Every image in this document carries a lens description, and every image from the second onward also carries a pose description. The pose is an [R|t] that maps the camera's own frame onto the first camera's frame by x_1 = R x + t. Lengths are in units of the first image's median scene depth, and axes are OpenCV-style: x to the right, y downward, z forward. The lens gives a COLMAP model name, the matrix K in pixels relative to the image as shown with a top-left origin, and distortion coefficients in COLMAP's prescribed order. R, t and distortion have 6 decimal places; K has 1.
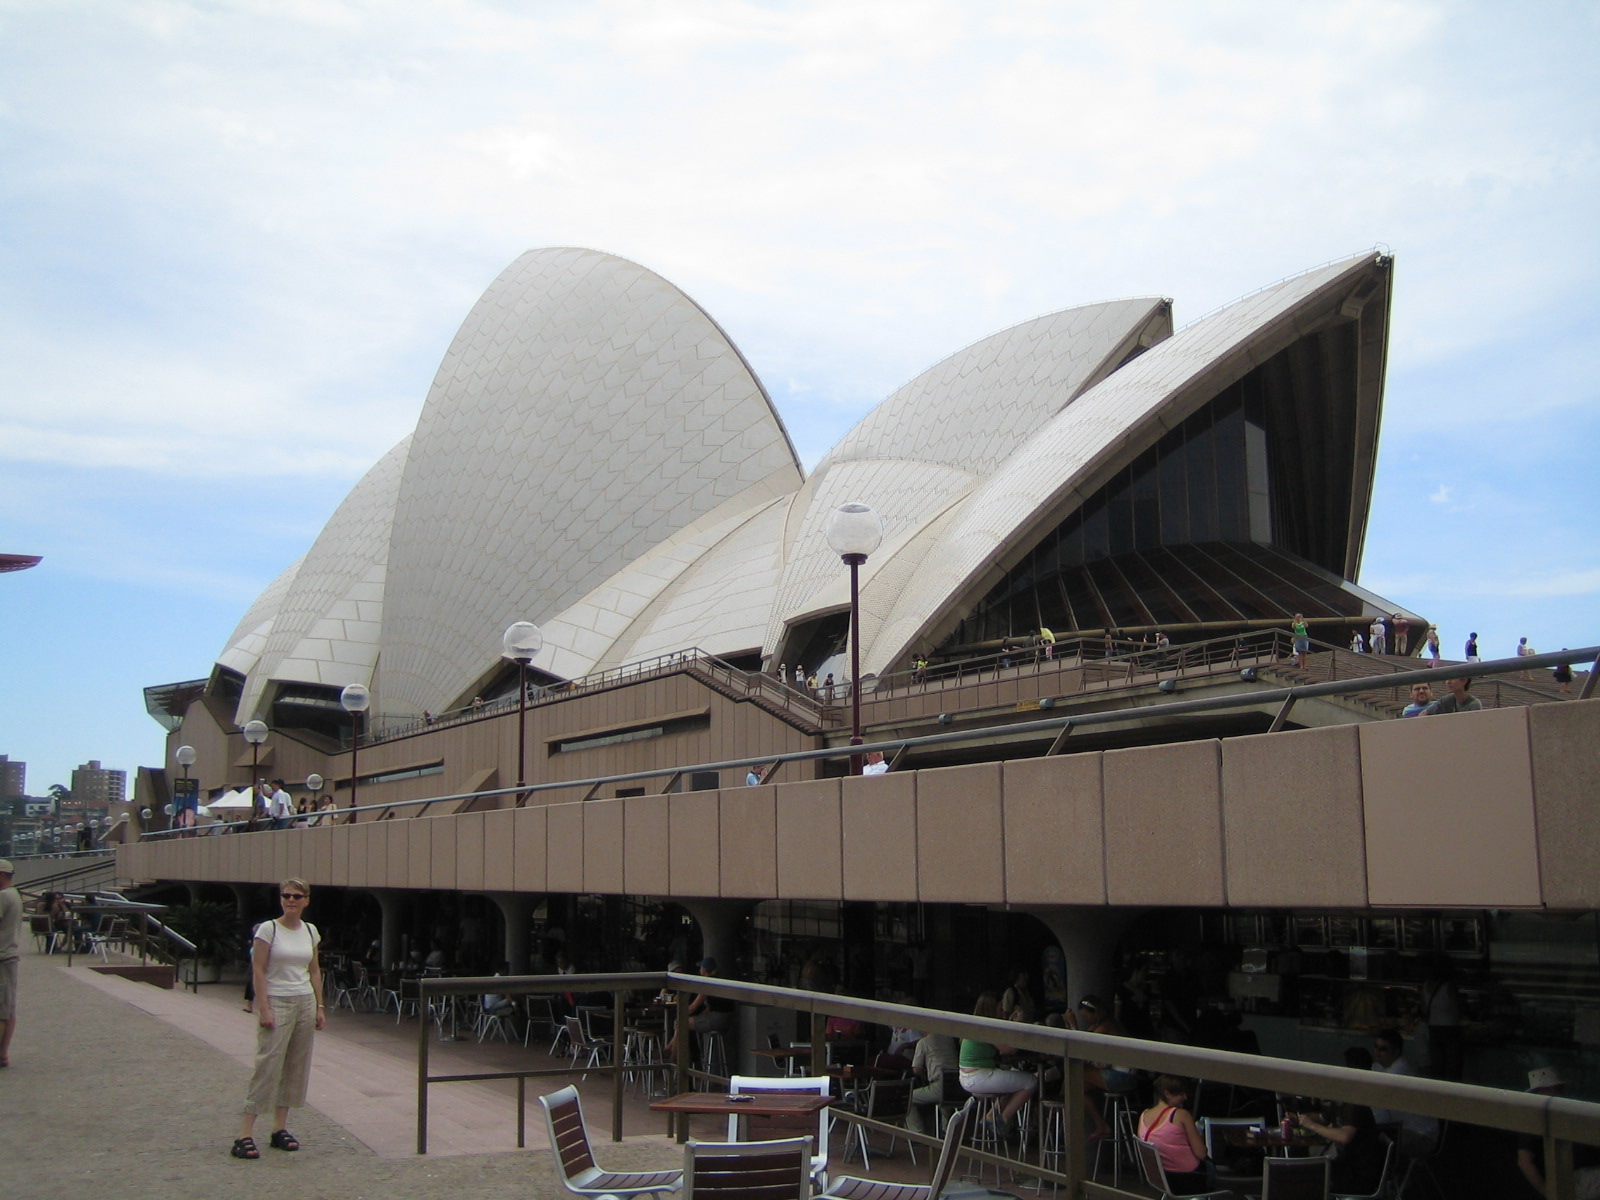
lens RADIAL K [[1686.2, 0, 801.9], [0, 1686.2, 596.0], [0, 0, 1]] dist [-0.114660, 0.000000]
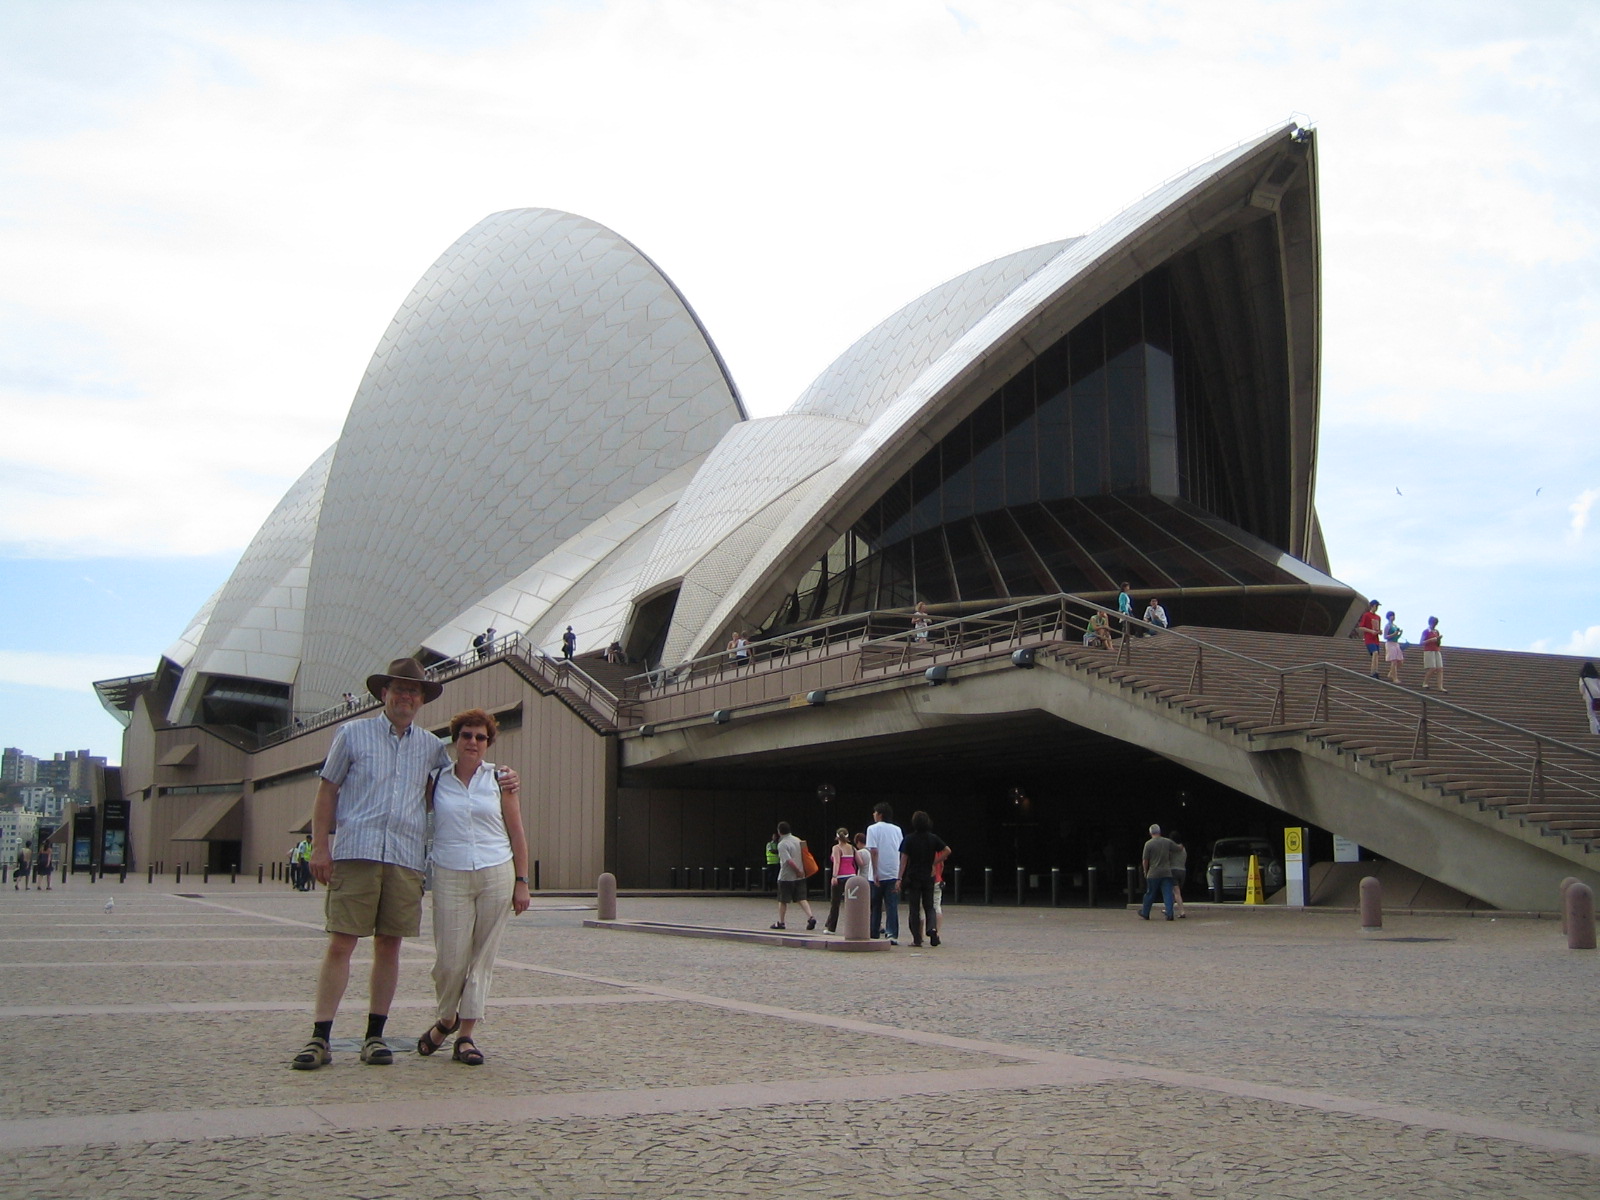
lens RADIAL K [[1686.2, 0, 798.2], [0, 1686.2, 603.5], [0, 0, 1]] dist [-0.114660, 0.000000]
pose [[0.998336, -0.006447, -0.057312, 0.143211], [0.006973, 0.999935, 0.008994, 0.011200], [0.057250, -0.009379, 0.998316, 0.181620]]
